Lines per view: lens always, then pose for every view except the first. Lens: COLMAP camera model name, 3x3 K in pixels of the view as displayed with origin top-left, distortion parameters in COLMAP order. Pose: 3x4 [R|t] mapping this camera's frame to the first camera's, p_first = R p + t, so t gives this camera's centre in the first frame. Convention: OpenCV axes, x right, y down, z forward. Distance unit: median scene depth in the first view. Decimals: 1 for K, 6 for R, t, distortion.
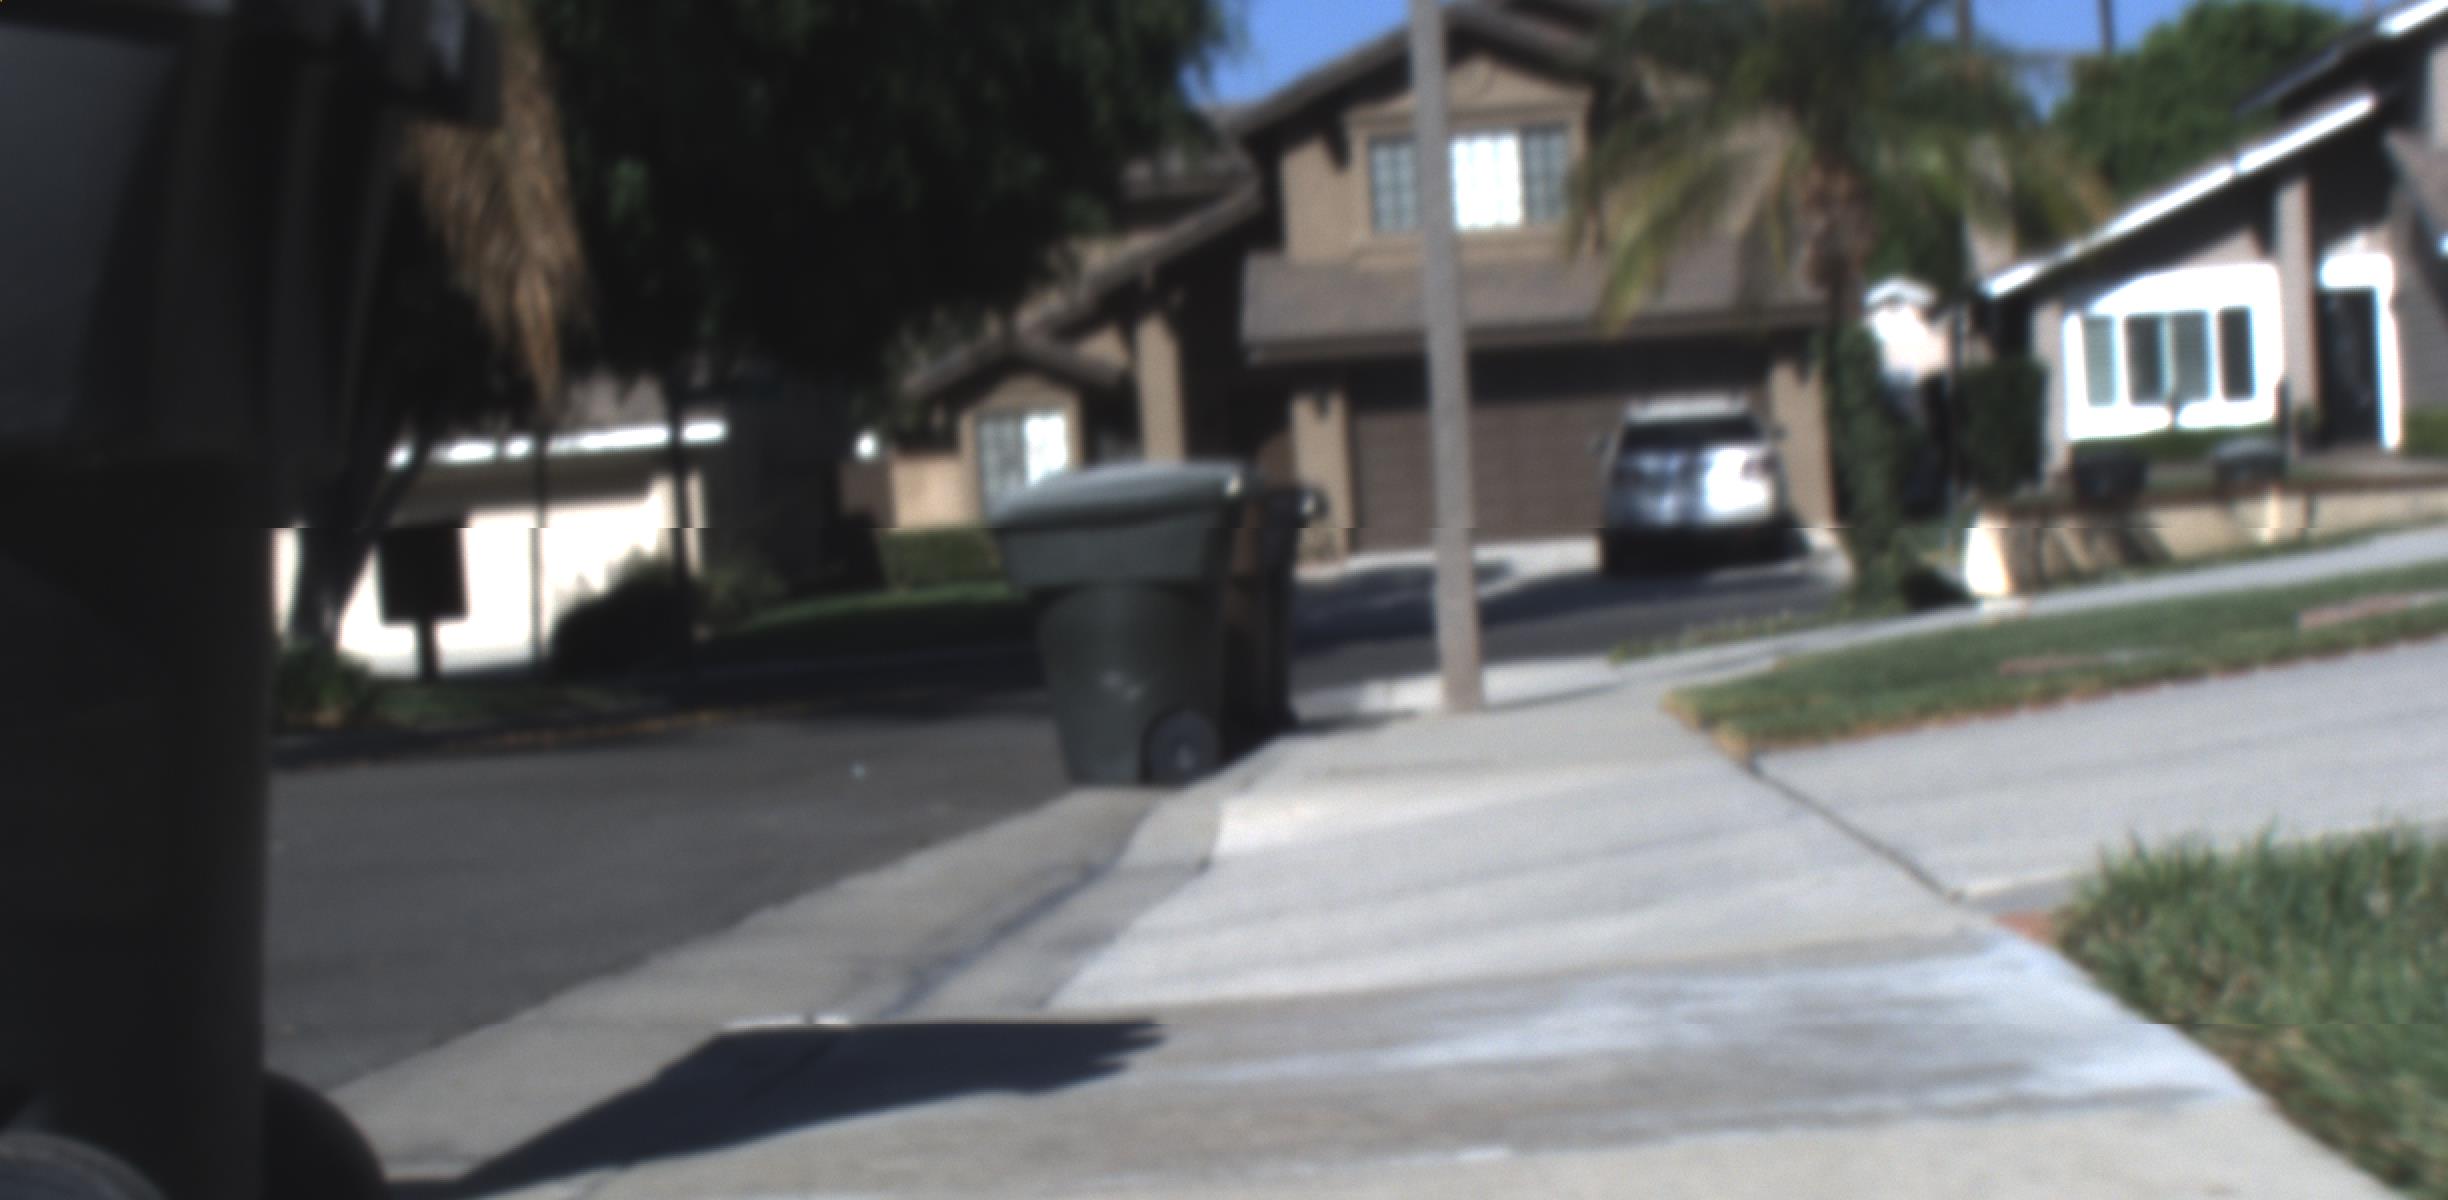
lens RADIAL K [[5208.6, 0, 1224.0], [0, 5208.6, 600.0], [0, 0, 1]] dist [-0.051441, 0.095314]
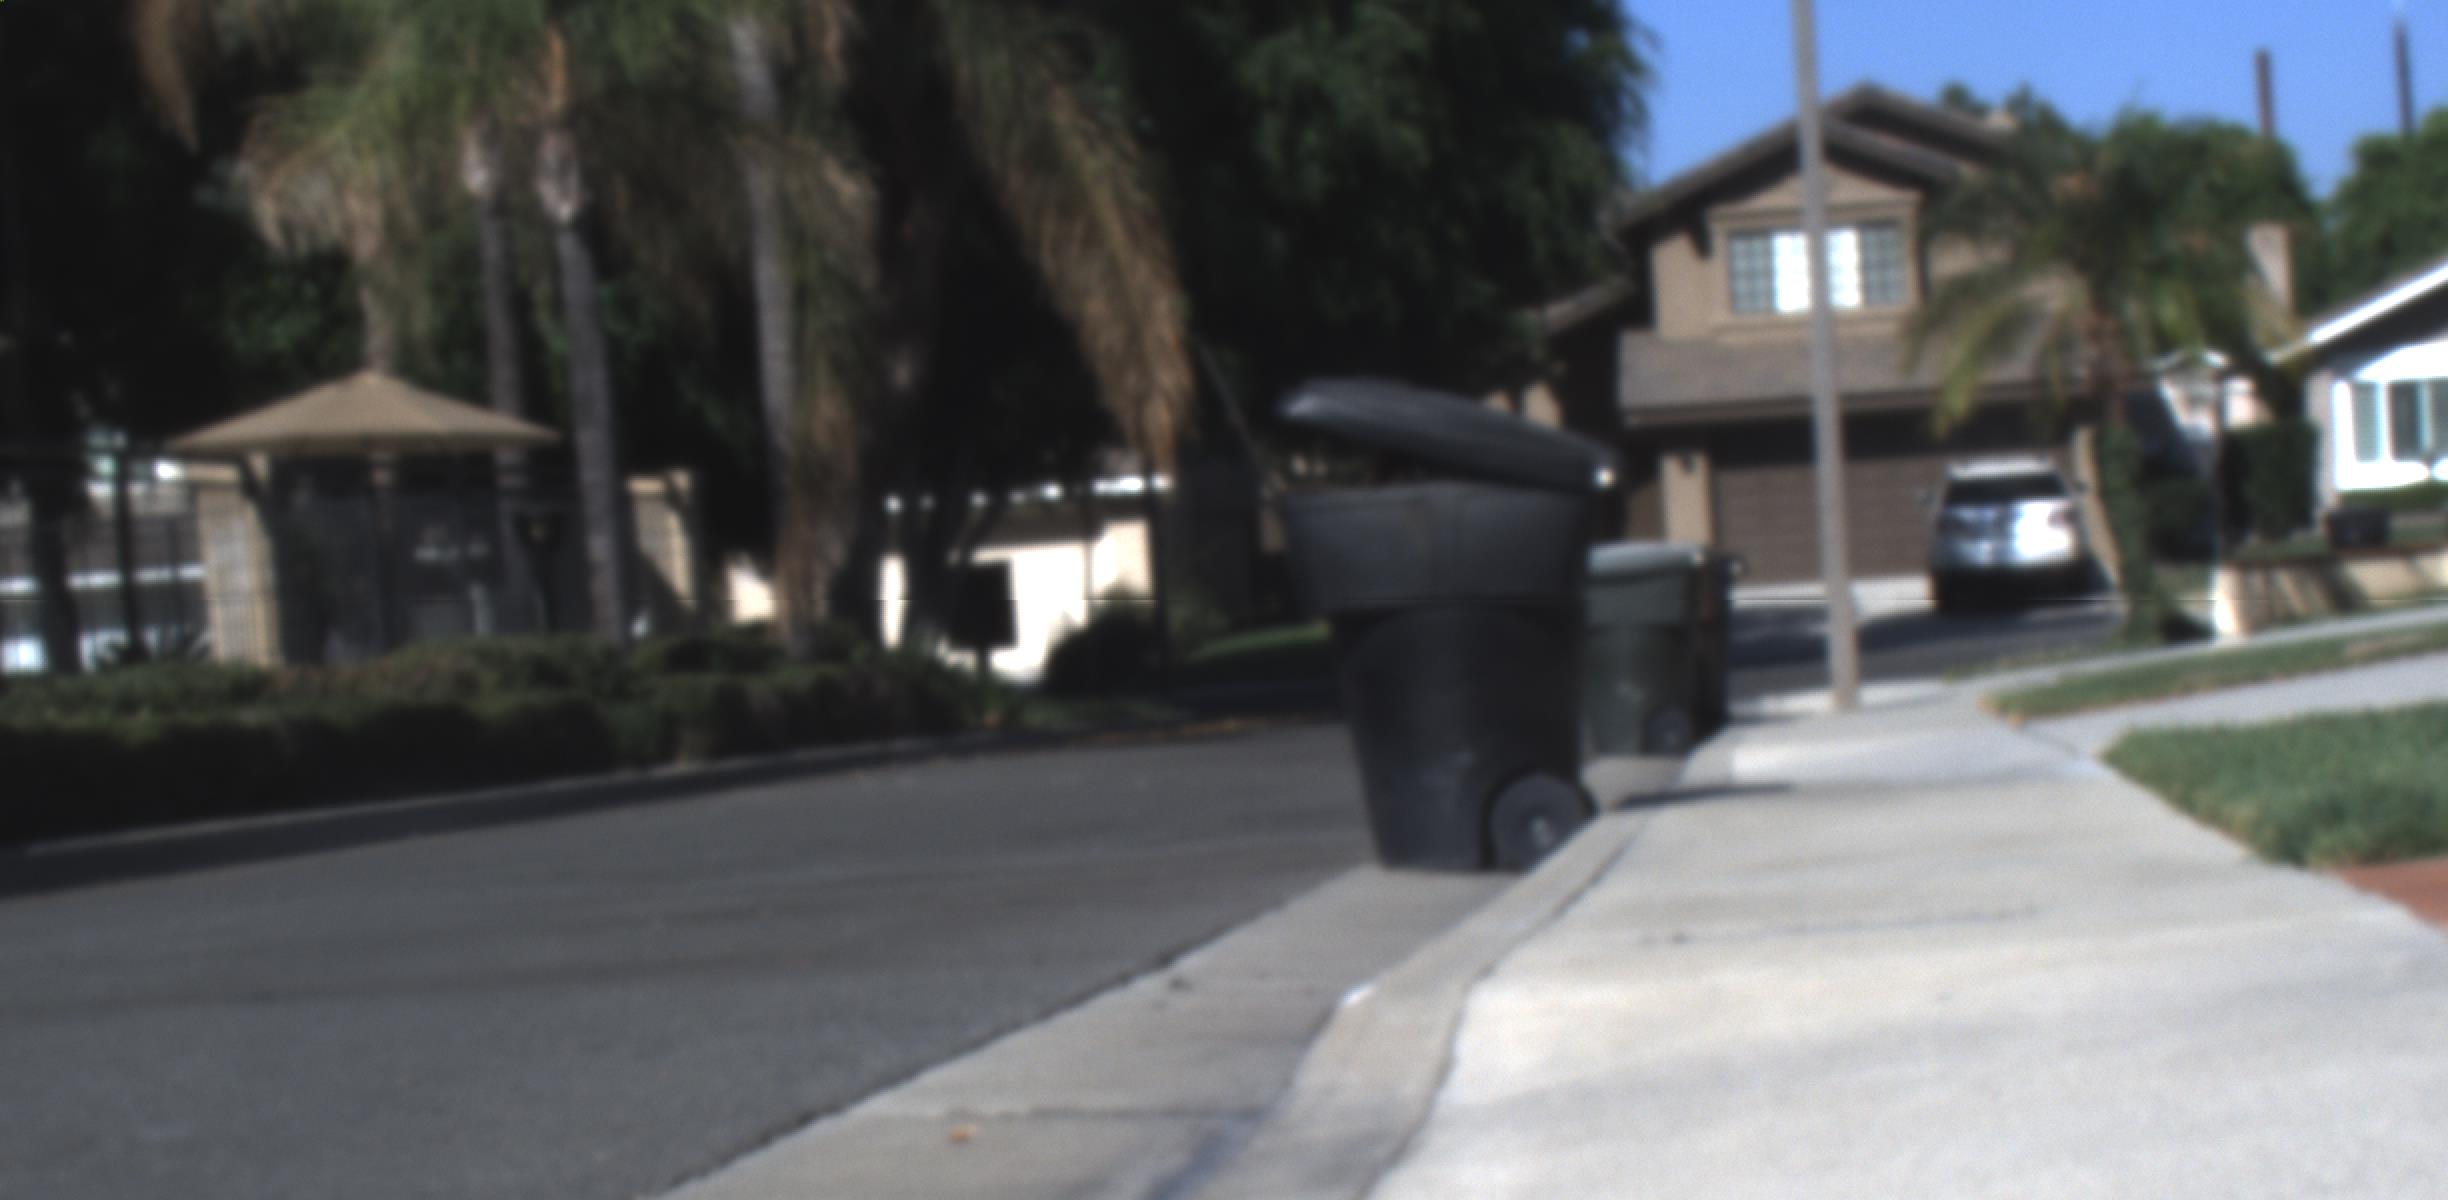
lens RADIAL K [[5208.6, 0, 1224.0], [0, 5208.6, 600.0], [0, 0, 1]] dist [-0.051441, 0.095314]
pose [[0.998176, 0.004150, -0.060227, -0.015164], [-0.004395, 0.999983, -0.003946, -0.001399], [0.060210, 0.004204, 0.998177, -0.180131]]
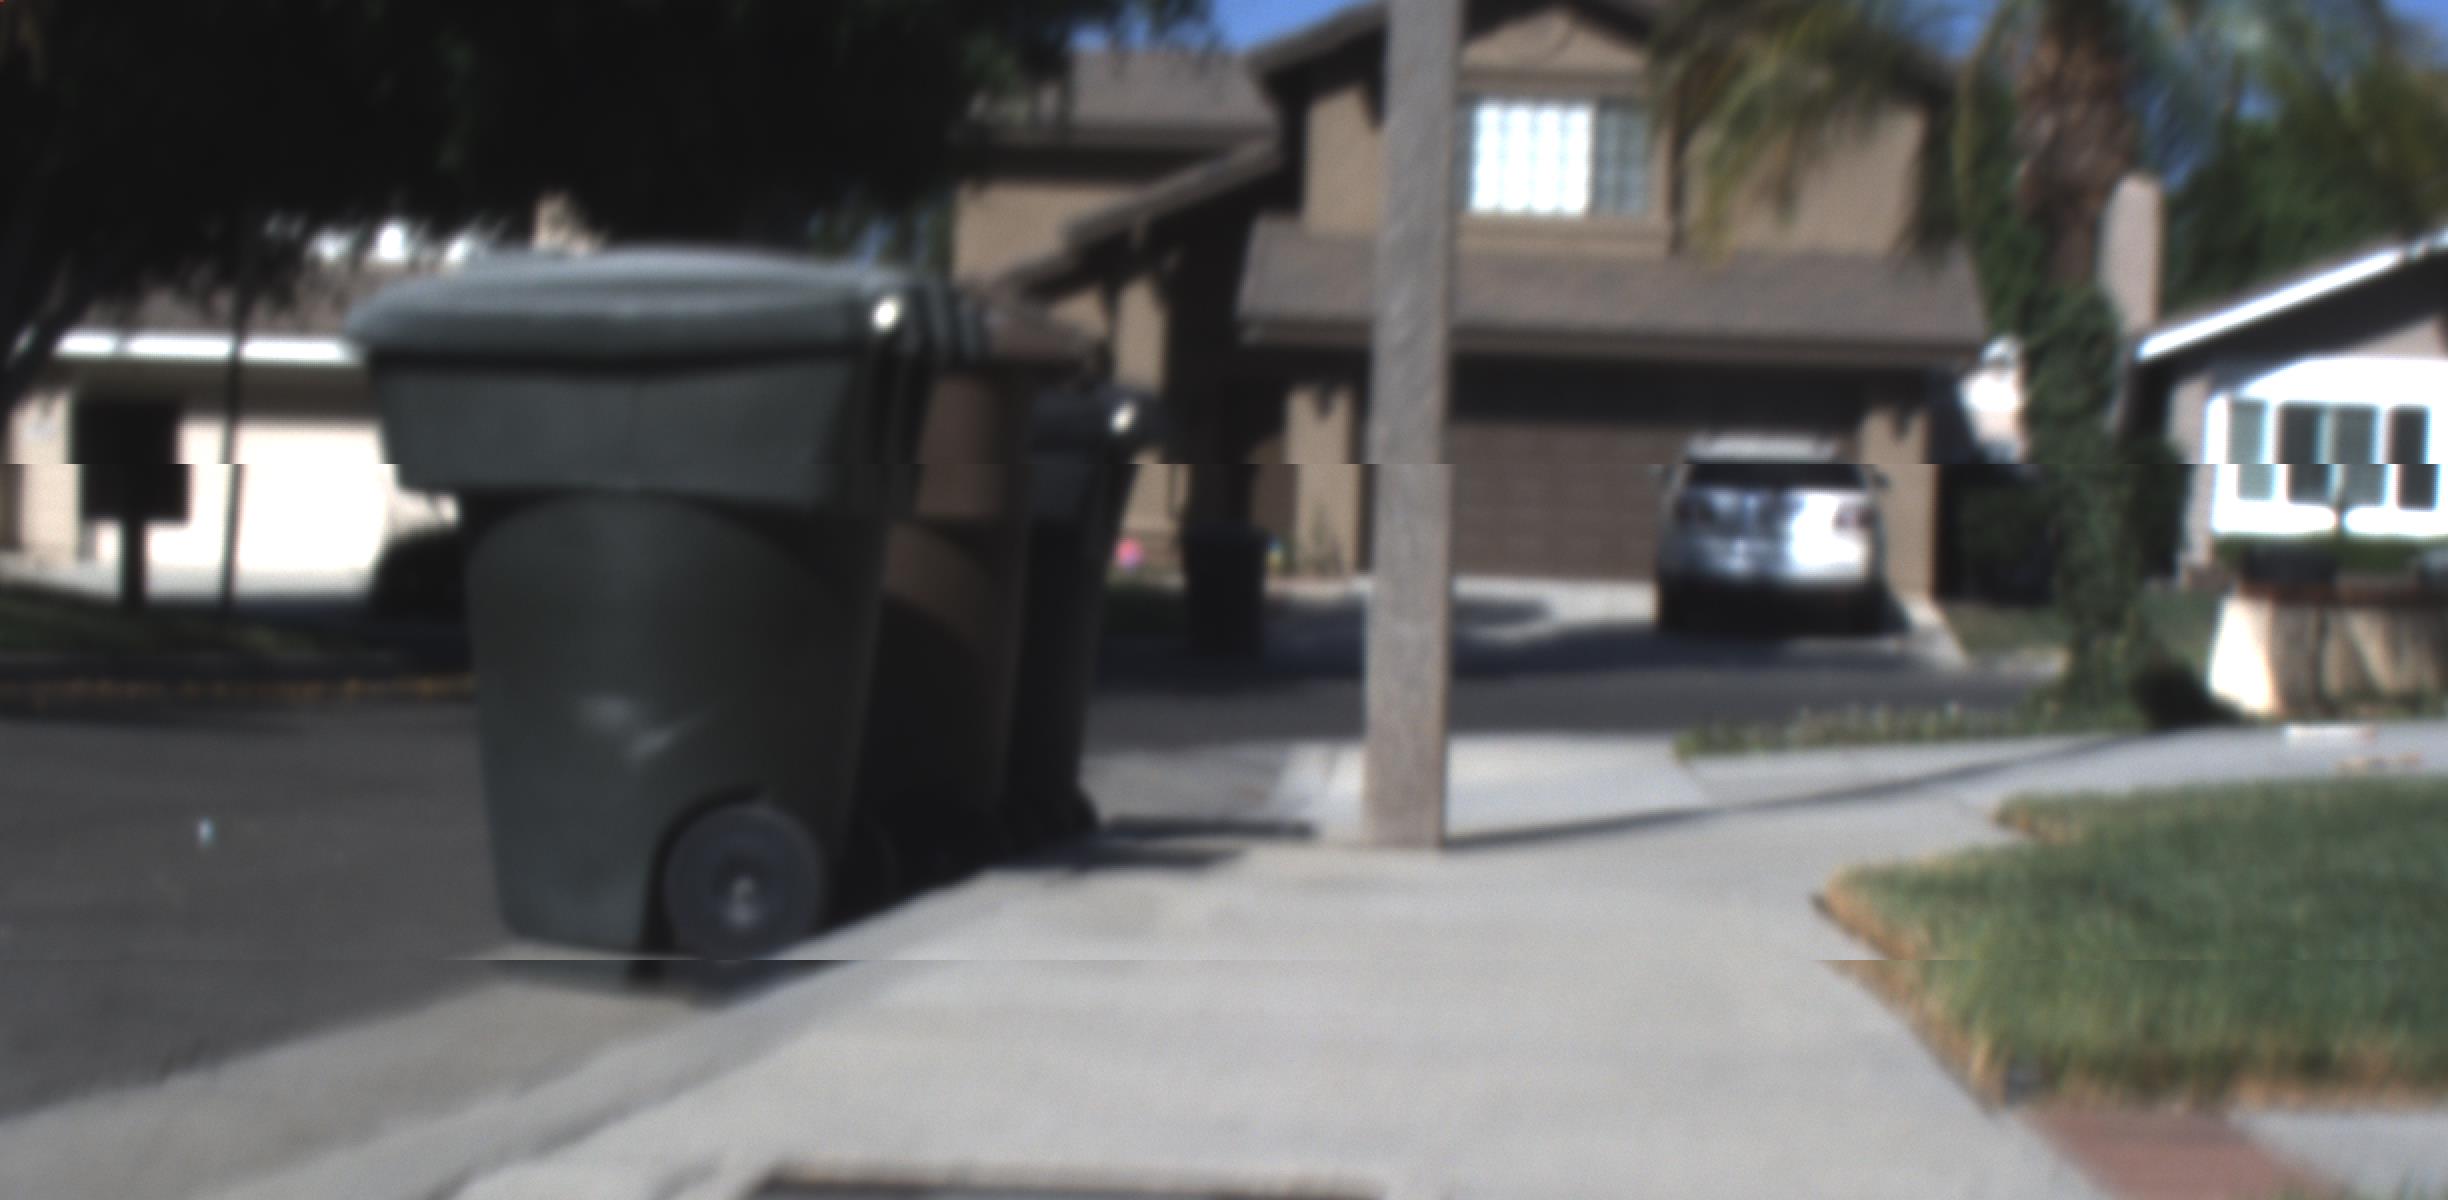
lens RADIAL K [[5208.6, 0, 1224.0], [0, 5208.6, 600.0], [0, 0, 1]] dist [-0.051441, 0.095314]
pose [[0.994349, 0.106037, -0.005120, 0.010909], [-0.106067, 0.994341, -0.005940, 0.000833], [0.004461, 0.006450, 0.999969, 0.174530]]
